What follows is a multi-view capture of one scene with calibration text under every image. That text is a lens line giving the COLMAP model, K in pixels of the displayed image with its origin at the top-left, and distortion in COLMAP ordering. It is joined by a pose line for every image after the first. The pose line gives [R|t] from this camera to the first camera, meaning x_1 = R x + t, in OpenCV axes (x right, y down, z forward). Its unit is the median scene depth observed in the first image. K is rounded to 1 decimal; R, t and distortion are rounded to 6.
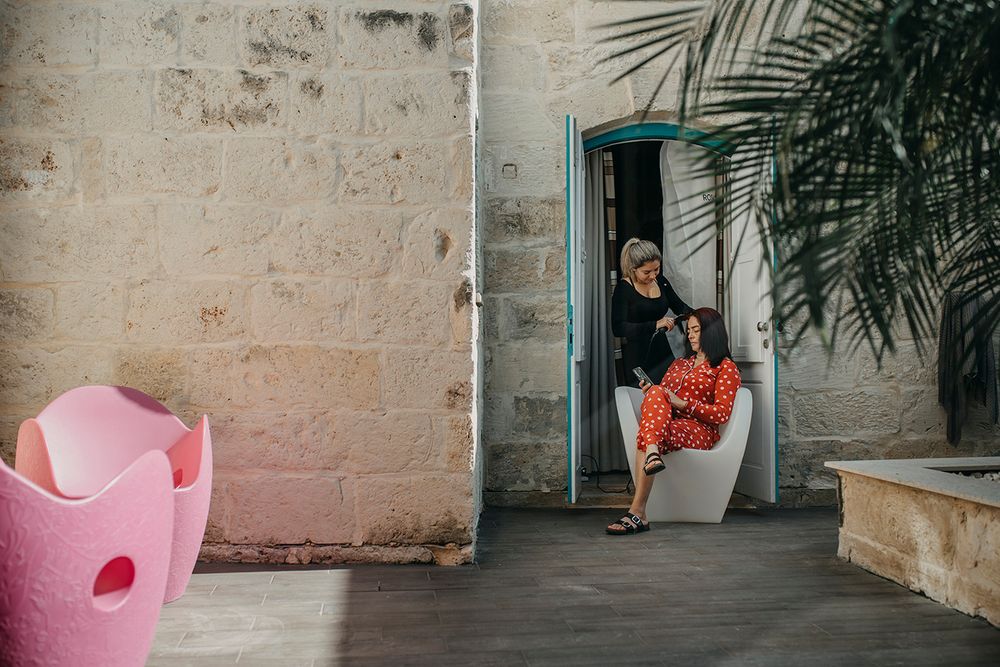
lens RADIAL K [[1040.8, 0, 501.8], [0, 1040.8, 339.5], [0, 0, 1]] dist [0.023475, 0.000000]
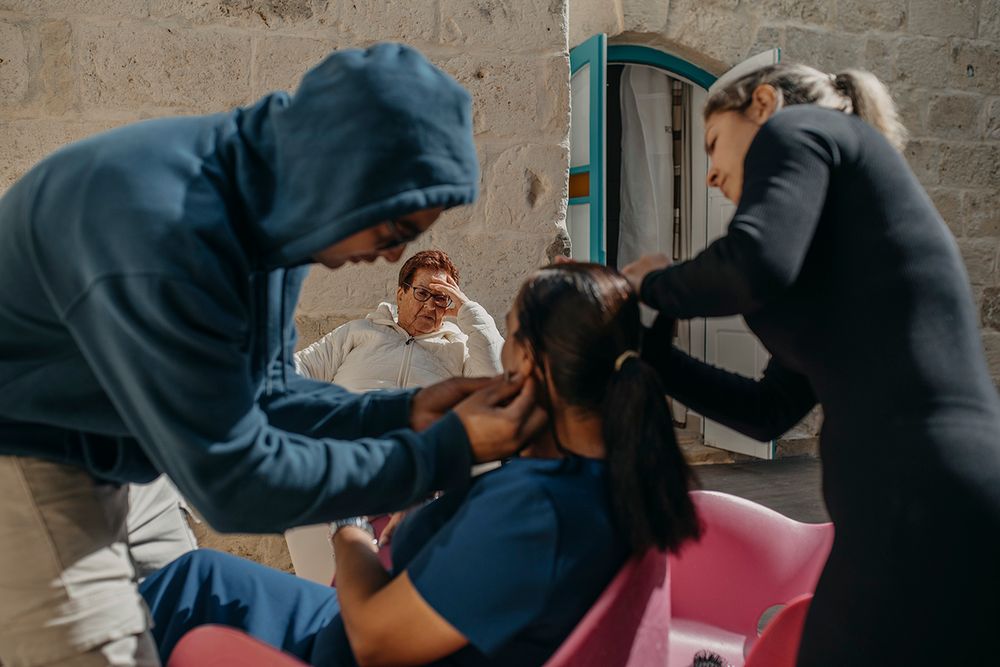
lens RADIAL K [[1040.8, 0, 499.6], [0, 1040.8, 327.7], [0, 0, 1]] dist [0.023475, 0.000000]
pose [[0.944036, -0.020993, 0.329172, -0.350404], [-0.005897, 0.996739, 0.080478, -0.047762], [-0.329788, -0.077916, 0.940834, 0.233278]]
